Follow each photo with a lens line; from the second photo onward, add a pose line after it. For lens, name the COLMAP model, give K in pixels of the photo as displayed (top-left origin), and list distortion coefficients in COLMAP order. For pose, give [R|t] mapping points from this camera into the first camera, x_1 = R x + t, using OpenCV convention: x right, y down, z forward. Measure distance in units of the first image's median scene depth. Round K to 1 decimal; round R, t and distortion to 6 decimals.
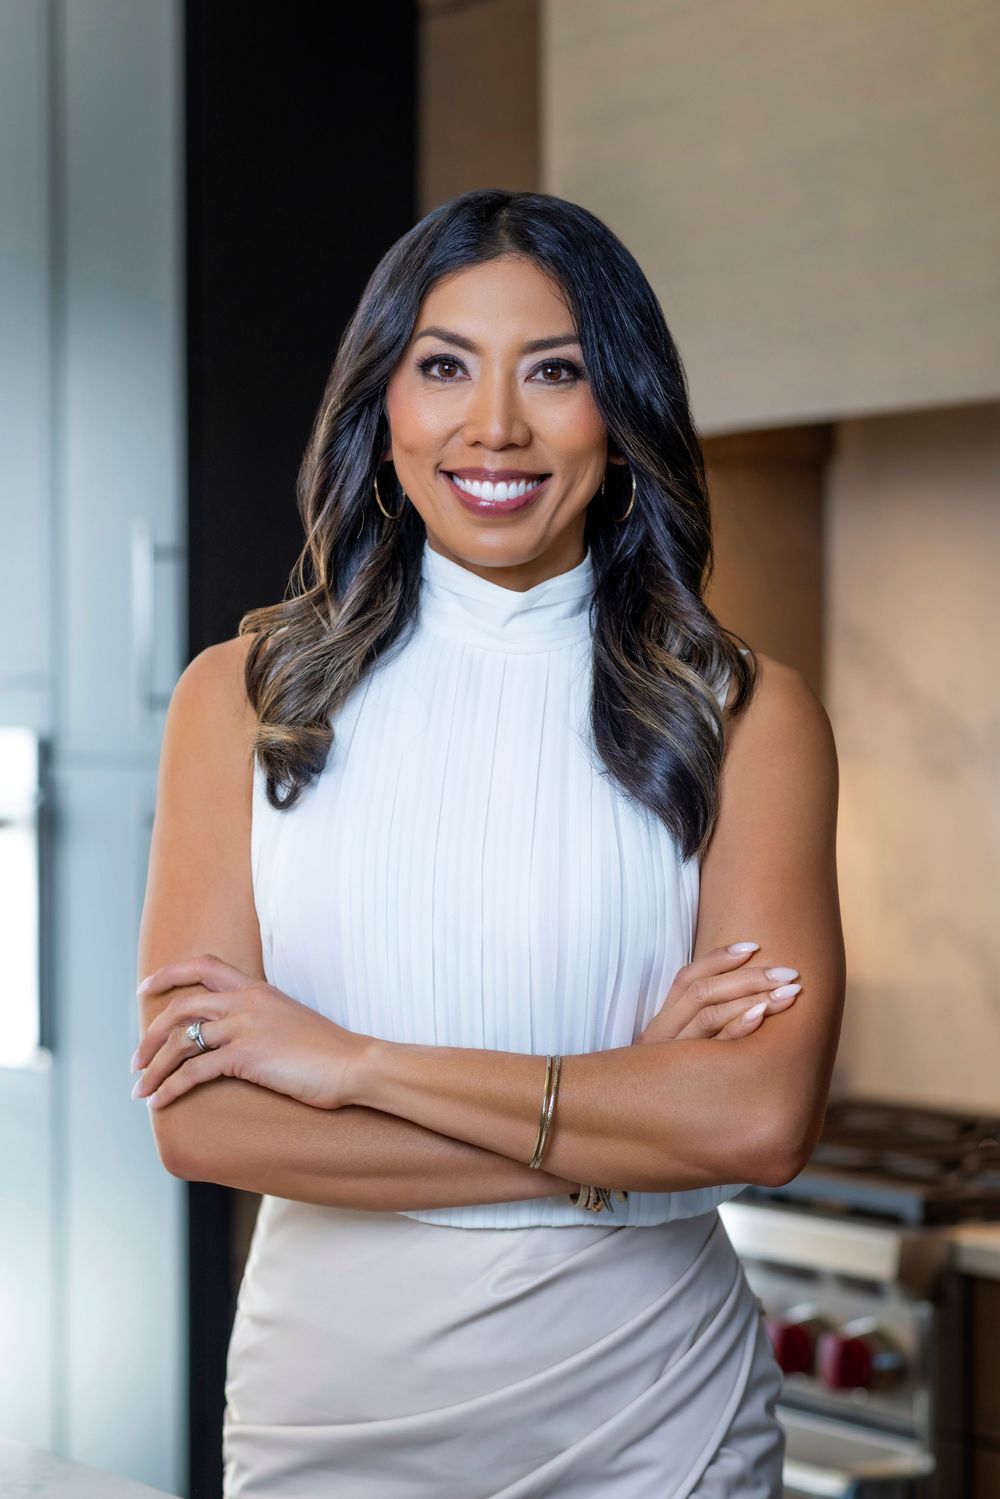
lens RADIAL K [[3637.7, 0, 500.0], [0, 3637.7, 749.5], [0, 0, 1]] dist [-0.028731, -0.444348]
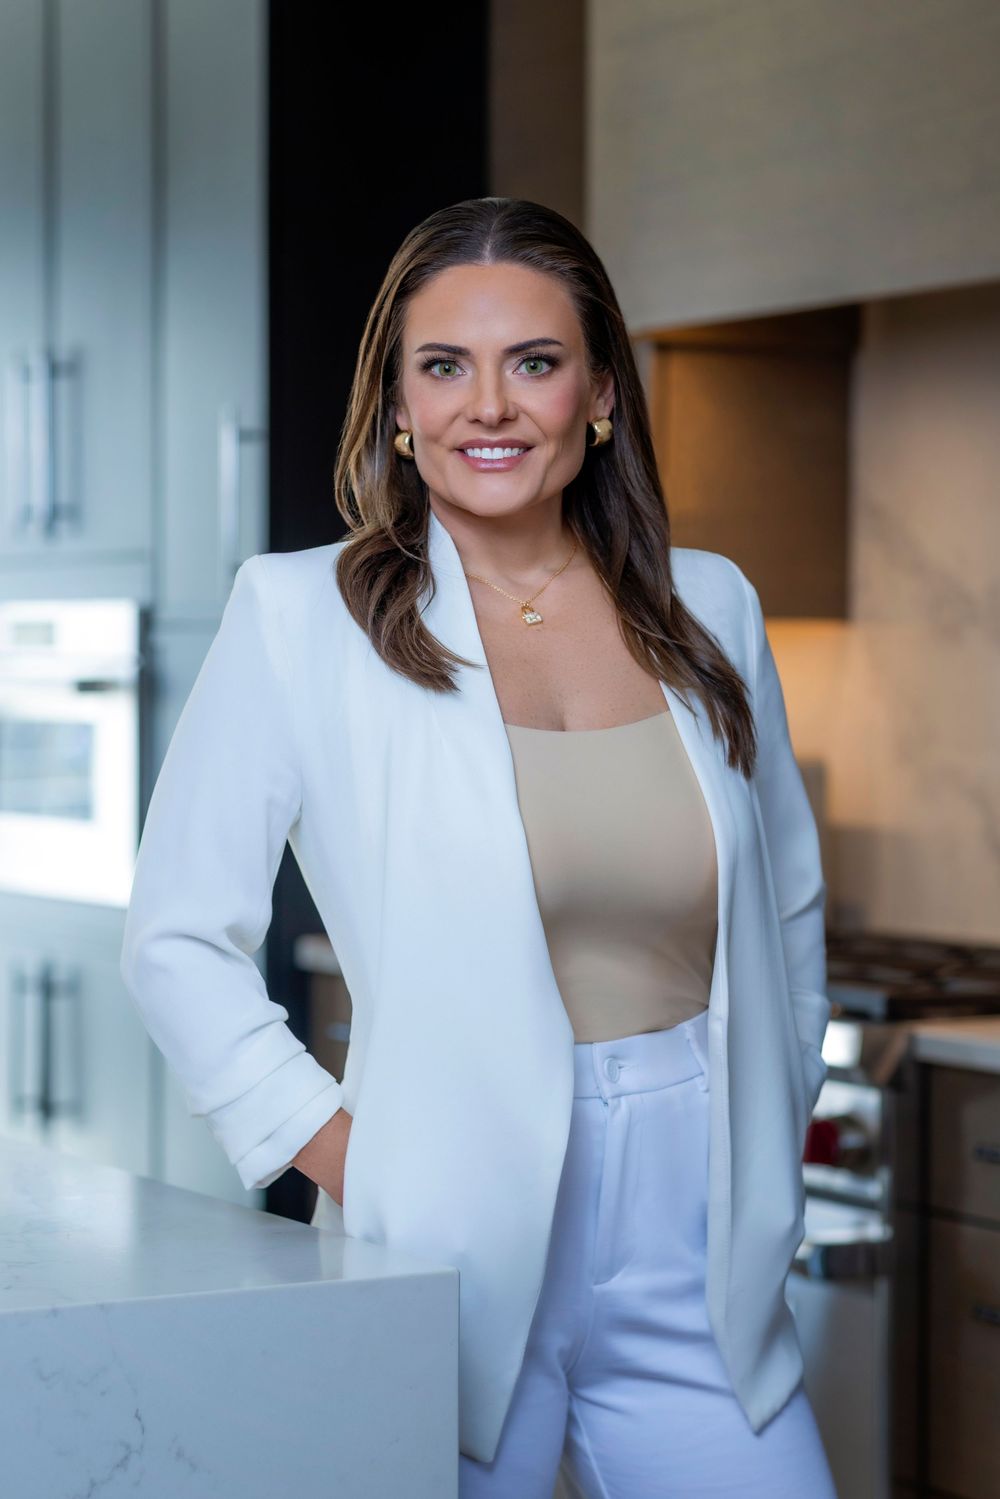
lens RADIAL K [[3637.7, 0, 500.0], [0, 3637.7, 749.5], [0, 0, 1]] dist [-0.028731, -0.444348]
pose [[0.999705, 0.009980, -0.022122, 0.015023], [-0.009030, 0.999049, 0.042660, -0.008599], [0.022527, -0.042447, 0.998845, -0.167379]]
